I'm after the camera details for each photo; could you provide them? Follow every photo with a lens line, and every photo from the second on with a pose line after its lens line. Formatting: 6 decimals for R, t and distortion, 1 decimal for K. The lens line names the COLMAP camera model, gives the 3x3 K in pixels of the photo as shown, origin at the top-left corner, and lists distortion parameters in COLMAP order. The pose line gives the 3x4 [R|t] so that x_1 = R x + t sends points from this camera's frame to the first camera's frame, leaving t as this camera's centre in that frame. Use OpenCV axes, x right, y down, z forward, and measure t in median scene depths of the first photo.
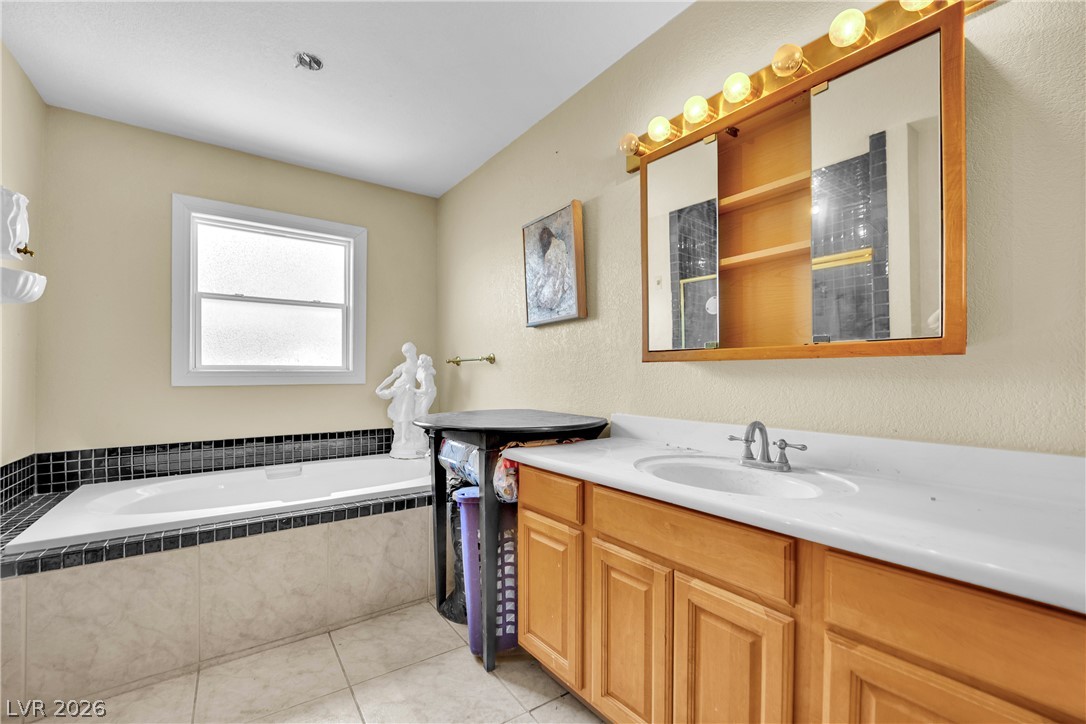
lens RADIAL K [[453.2, 0, 540.0], [0, 453.2, 375.5], [0, 0, 1]] dist [-0.026586, 0.000178]
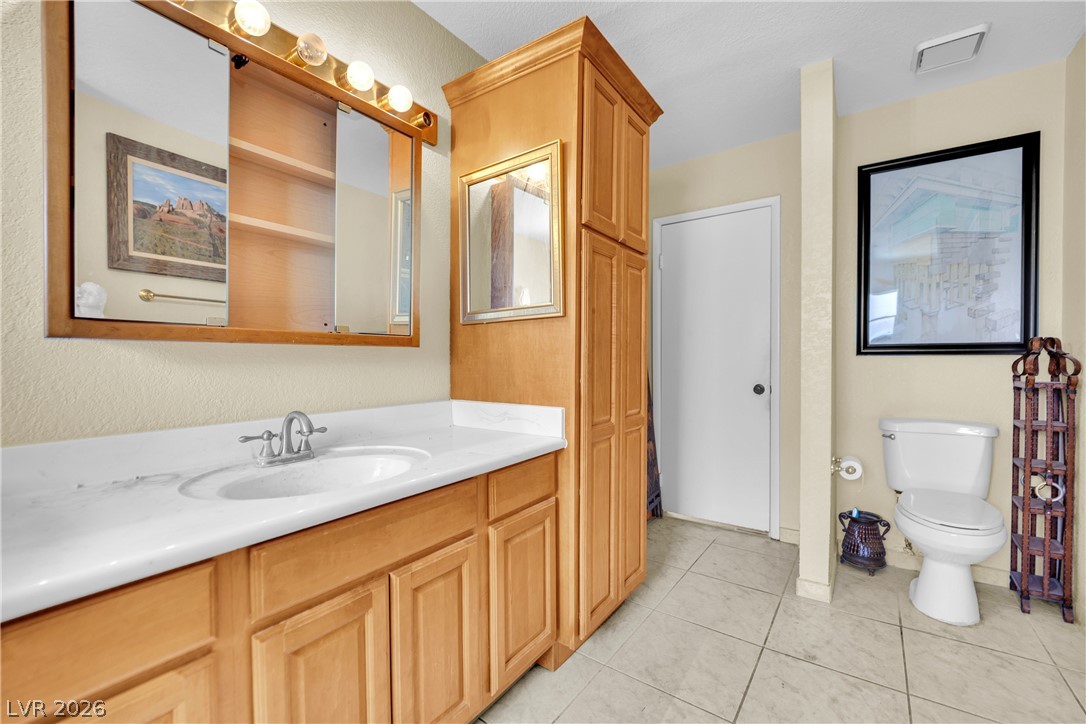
lens RADIAL K [[450.3, 0, 541.7], [0, 450.3, 344.9], [0, 0, 1]] dist [0.000165, 0.000051]
pose [[-0.320353, 0.030940, 0.946793, -0.607820], [0.003729, 0.999500, -0.031401, -0.002619], [-0.947291, -0.006529, -0.320308, 0.894101]]
